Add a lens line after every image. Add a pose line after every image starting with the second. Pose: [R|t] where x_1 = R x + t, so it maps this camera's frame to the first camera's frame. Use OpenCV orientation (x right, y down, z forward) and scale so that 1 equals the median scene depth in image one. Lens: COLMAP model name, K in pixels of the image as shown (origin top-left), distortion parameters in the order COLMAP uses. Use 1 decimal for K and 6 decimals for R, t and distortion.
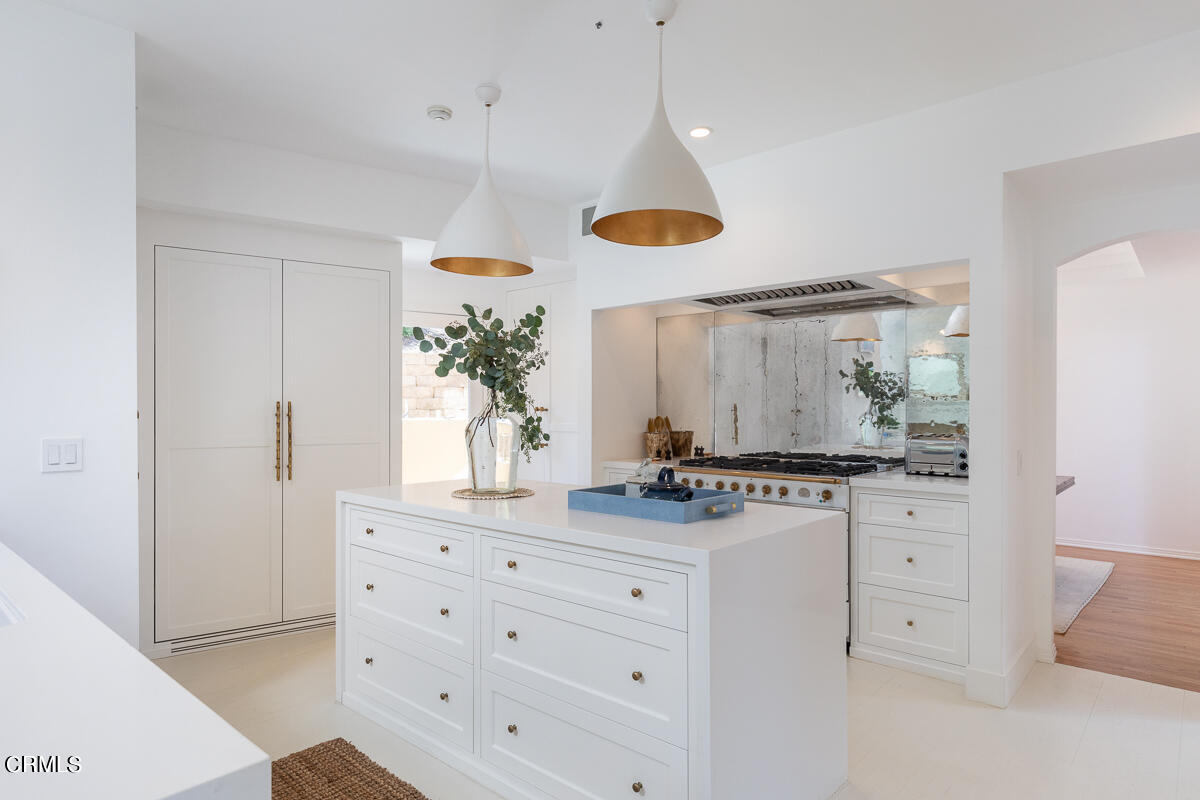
lens RADIAL K [[679.4, 0, 592.6], [0, 679.4, 409.7], [0, 0, 1]] dist [0.001762, 0.001182]
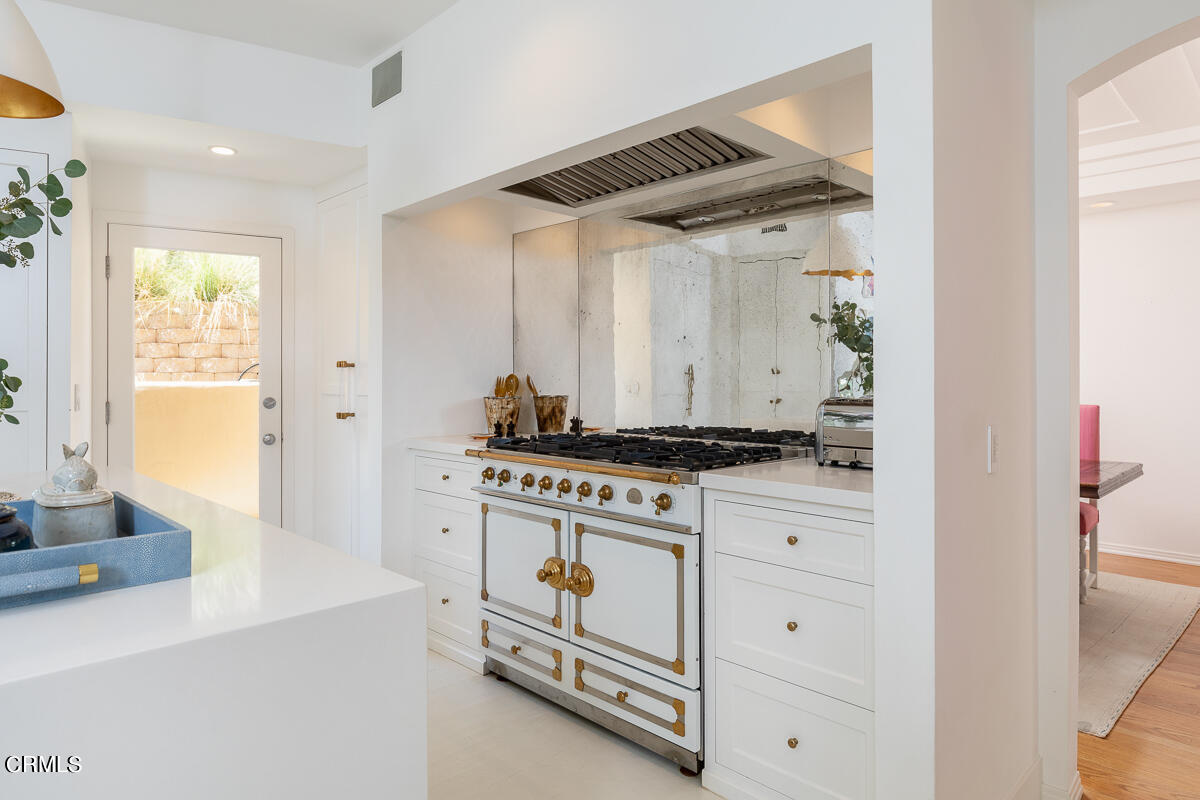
lens RADIAL K [[711.2, 0, 603.9], [0, 711.2, 373.4], [0, 0, 1]] dist [-0.001088, -0.000308]
pose [[0.998066, -0.001182, -0.062156, 0.242400], [0.000607, 0.999957, -0.009264, 0.015947], [0.062164, 0.009209, 0.998023, 0.286765]]
